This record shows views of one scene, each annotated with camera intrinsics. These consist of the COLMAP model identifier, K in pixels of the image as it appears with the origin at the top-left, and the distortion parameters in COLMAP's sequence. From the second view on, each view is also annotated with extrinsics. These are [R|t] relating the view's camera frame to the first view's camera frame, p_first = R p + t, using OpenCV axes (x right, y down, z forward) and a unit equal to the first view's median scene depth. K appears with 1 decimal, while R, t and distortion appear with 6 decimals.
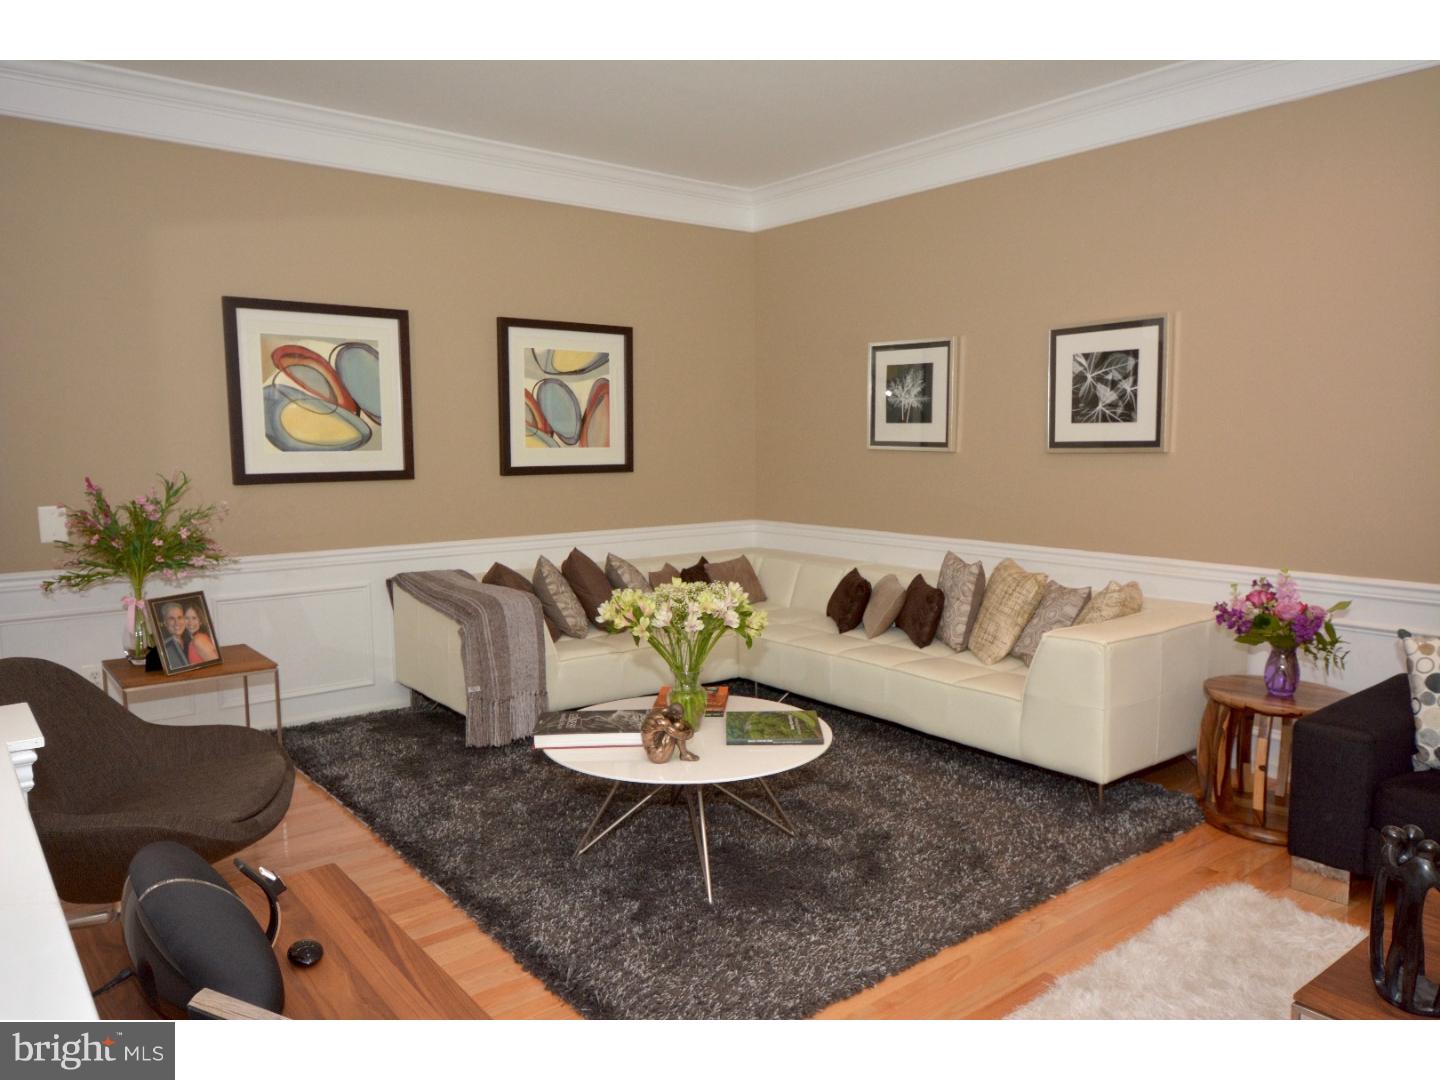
lens RADIAL K [[997.3, 0, 720.0], [0, 997.3, 540.0], [0, 0, 1]] dist [0.029620, -0.001549]
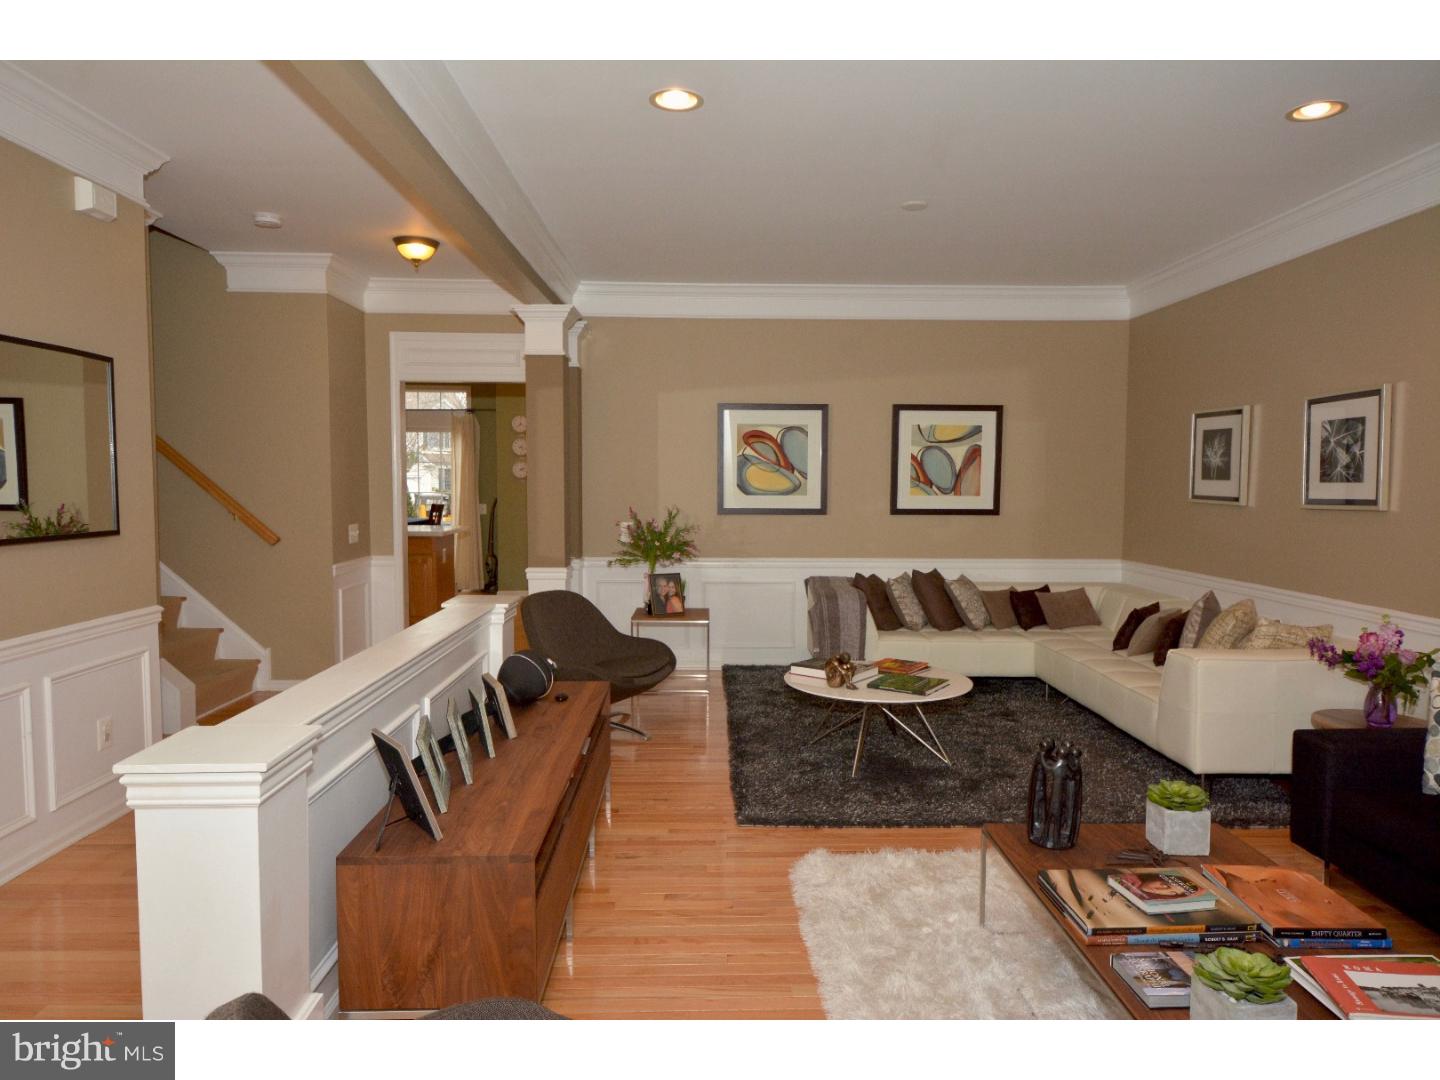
lens RADIAL K [[900.4, 0, 718.5], [0, 900.4, 547.6], [0, 0, 1]] dist [0.007849, -0.002434]
pose [[0.796743, 0.053763, -0.601922, 0.404445], [-0.073172, 0.997289, -0.007778, 0.011261], [0.599872, 0.050241, 0.798517, -0.186625]]
